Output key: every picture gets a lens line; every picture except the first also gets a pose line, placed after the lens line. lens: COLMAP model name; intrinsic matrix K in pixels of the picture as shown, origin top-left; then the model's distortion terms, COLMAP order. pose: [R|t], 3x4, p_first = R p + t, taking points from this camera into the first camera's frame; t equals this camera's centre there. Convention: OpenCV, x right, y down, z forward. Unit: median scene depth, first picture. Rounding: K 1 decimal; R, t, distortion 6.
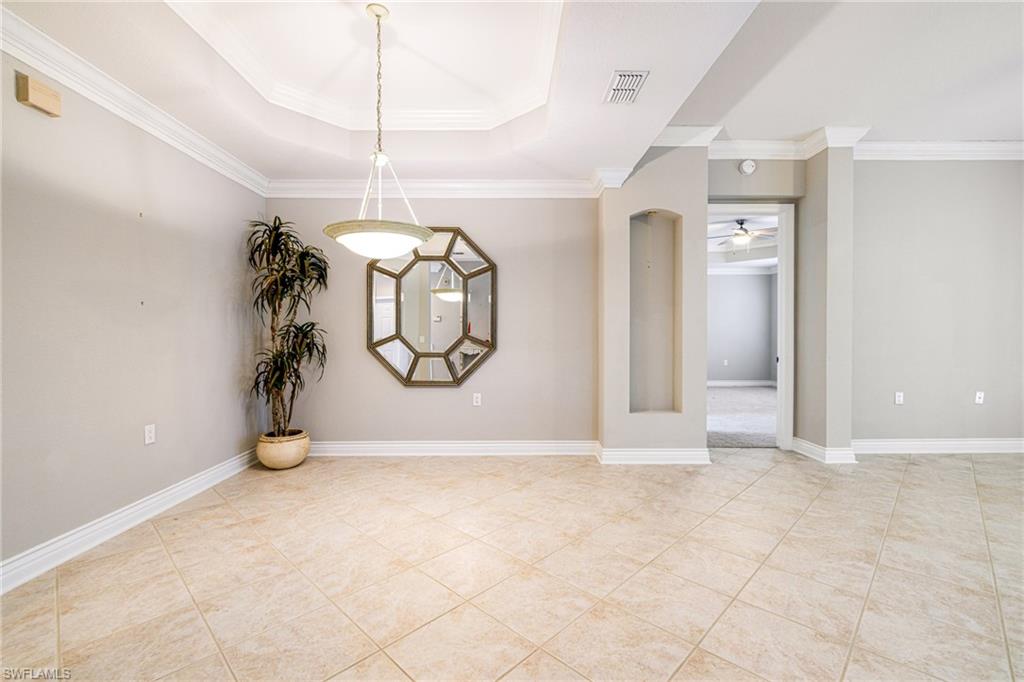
lens RADIAL K [[452.4, 0, 511.4], [0, 452.4, 345.6], [0, 0, 1]] dist [-0.003240, 0.000737]
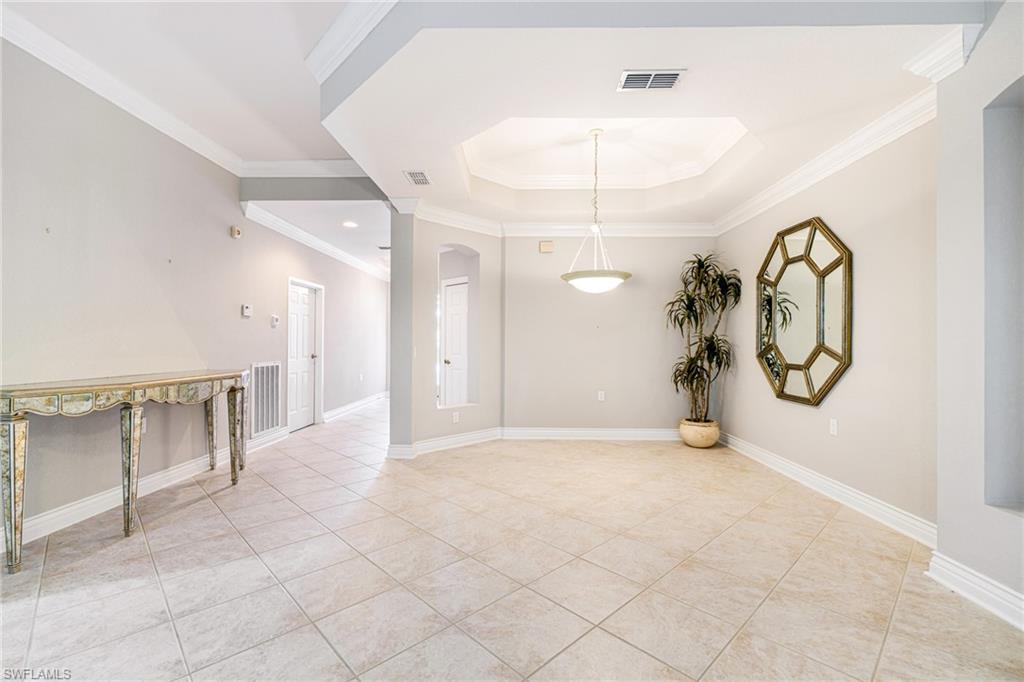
lens RADIAL K [[452.4, 0, 509.3], [0, 452.4, 337.1], [0, 0, 1]] dist [-0.003240, 0.000737]
pose [[-0.042321, -0.009194, -0.999062, 0.752249], [-0.019049, 0.999783, -0.008394, -0.020826], [0.998922, 0.018676, -0.042487, 0.467847]]
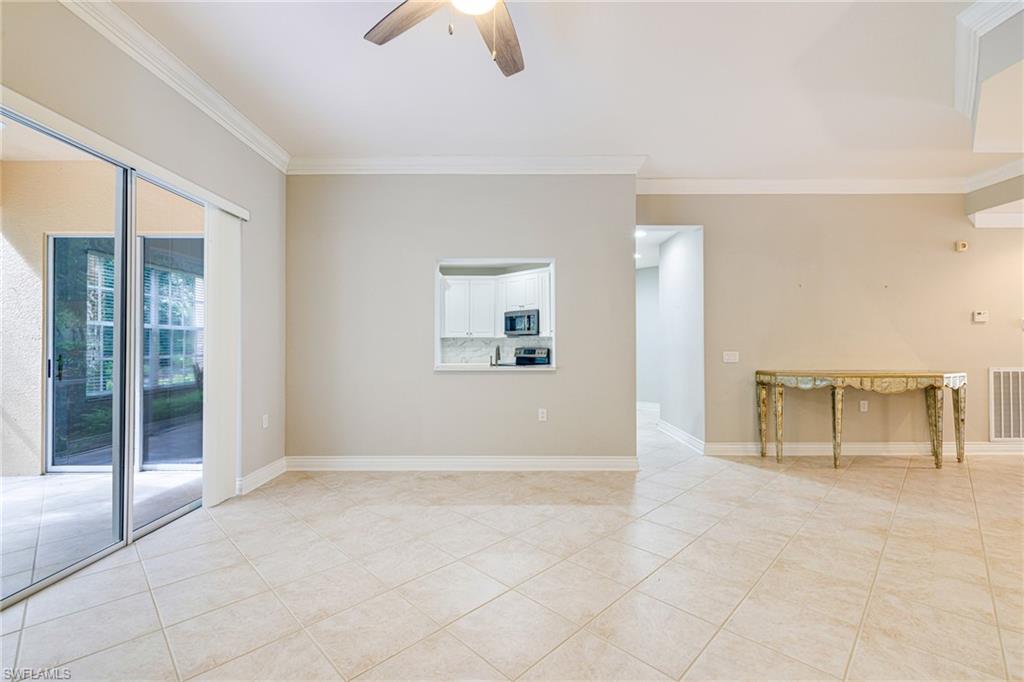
lens RADIAL K [[452.4, 0, 507.9], [0, 452.4, 339.3], [0, 0, 1]] dist [-0.003240, 0.000737]
pose [[-0.999986, 0.005341, -0.000365, 0.884603], [0.005338, 0.999957, 0.007627, -0.041148], [0.000405, 0.007625, -0.999971, 0.949597]]
